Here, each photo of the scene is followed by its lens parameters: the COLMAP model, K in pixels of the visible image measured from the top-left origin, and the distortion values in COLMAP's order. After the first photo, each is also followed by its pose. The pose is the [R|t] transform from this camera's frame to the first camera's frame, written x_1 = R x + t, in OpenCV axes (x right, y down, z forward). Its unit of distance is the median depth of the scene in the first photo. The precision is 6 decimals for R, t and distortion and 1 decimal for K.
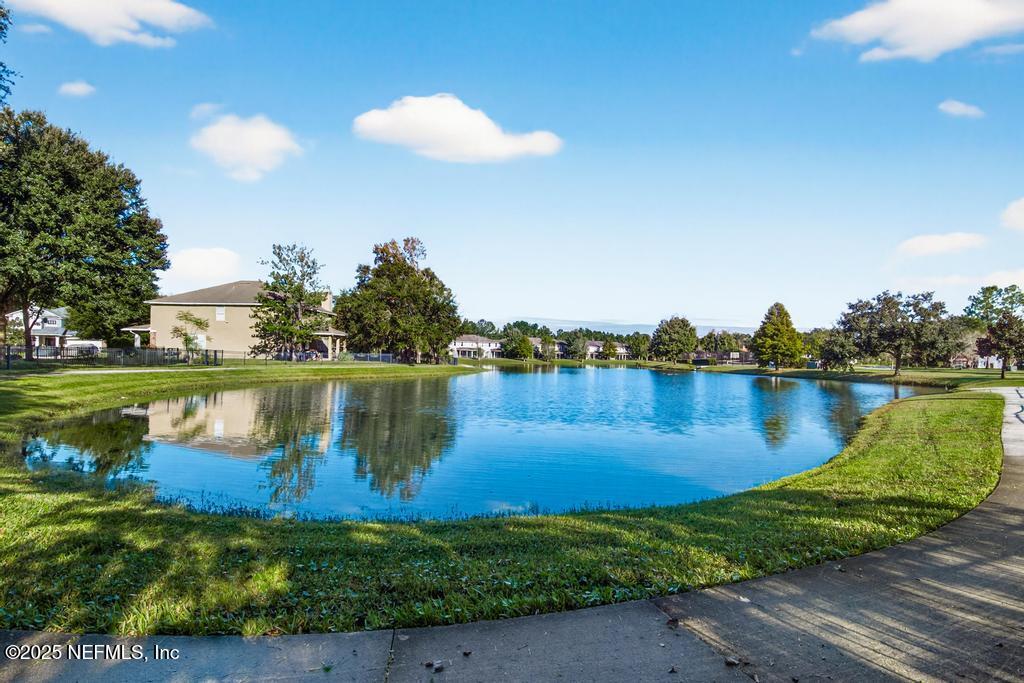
lens RADIAL K [[483.2, 0, 515.0], [0, 483.2, 357.7], [0, 0, 1]] dist [-0.003411, -0.000088]
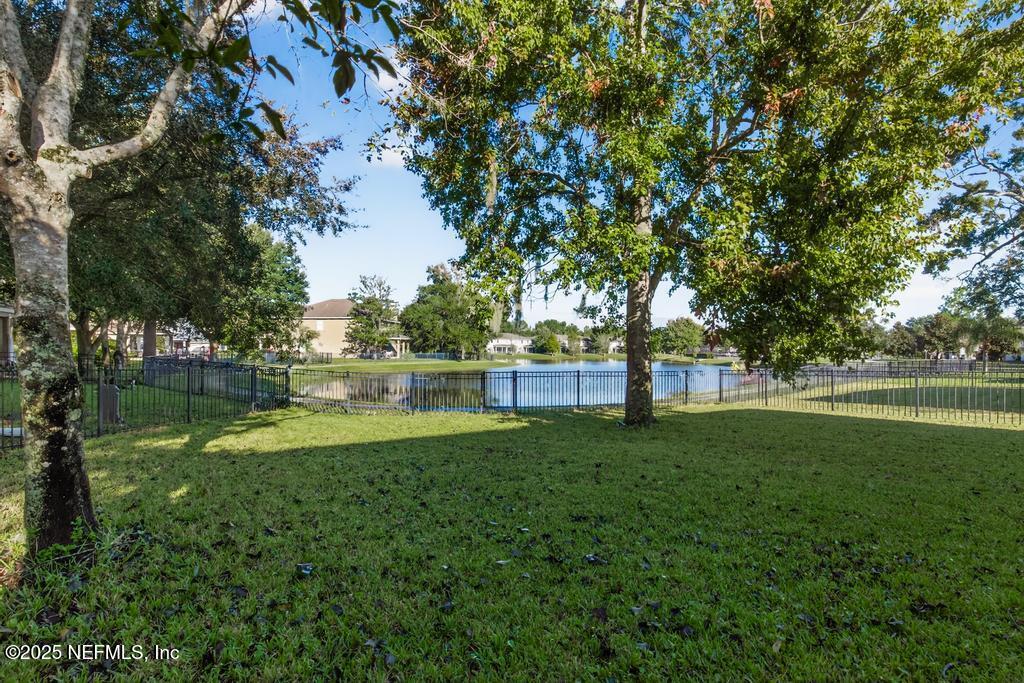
lens RADIAL K [[472.7, 0, 518.8], [0, 472.7, 352.5], [0, 0, 1]] dist [-0.001731, -0.000103]
pose [[0.997630, -0.009503, -0.068149, 0.031226], [0.009728, 0.999948, 0.002972, -0.009104], [0.068117, -0.003628, 0.997671, -0.229870]]
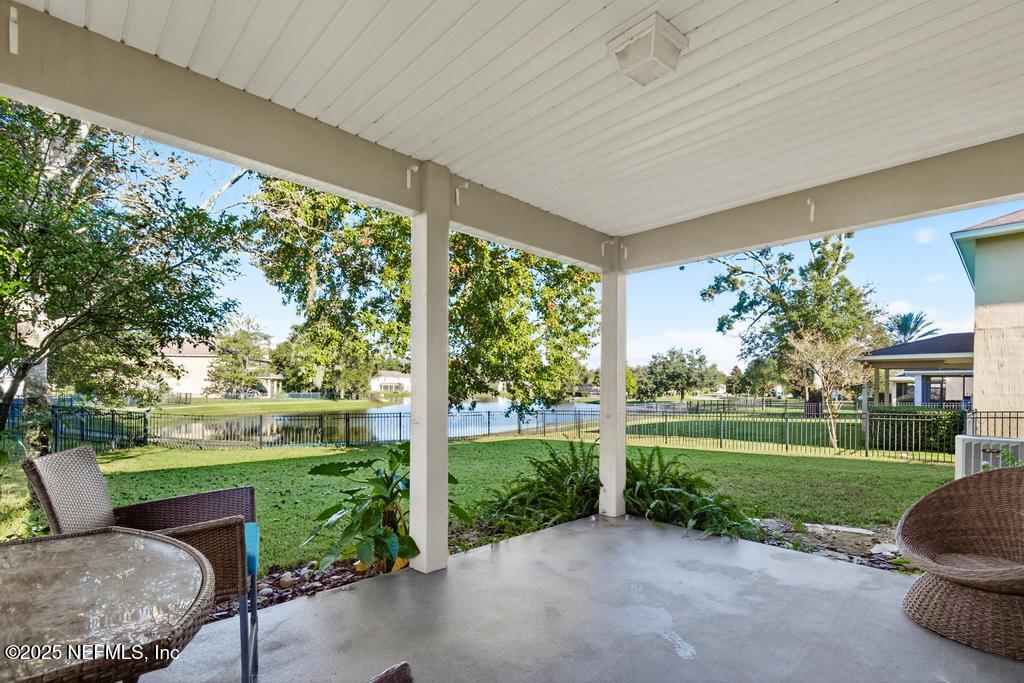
lens RADIAL K [[489.3, 0, 524.7], [0, 489.3, 383.9], [0, 0, 1]] dist [0.001155, 0.000064]
pose [[0.988727, -0.006468, 0.149590, 0.079123], [0.007556, 0.999949, -0.006705, -0.015154], [-0.149539, 0.007760, 0.988725, -0.323573]]
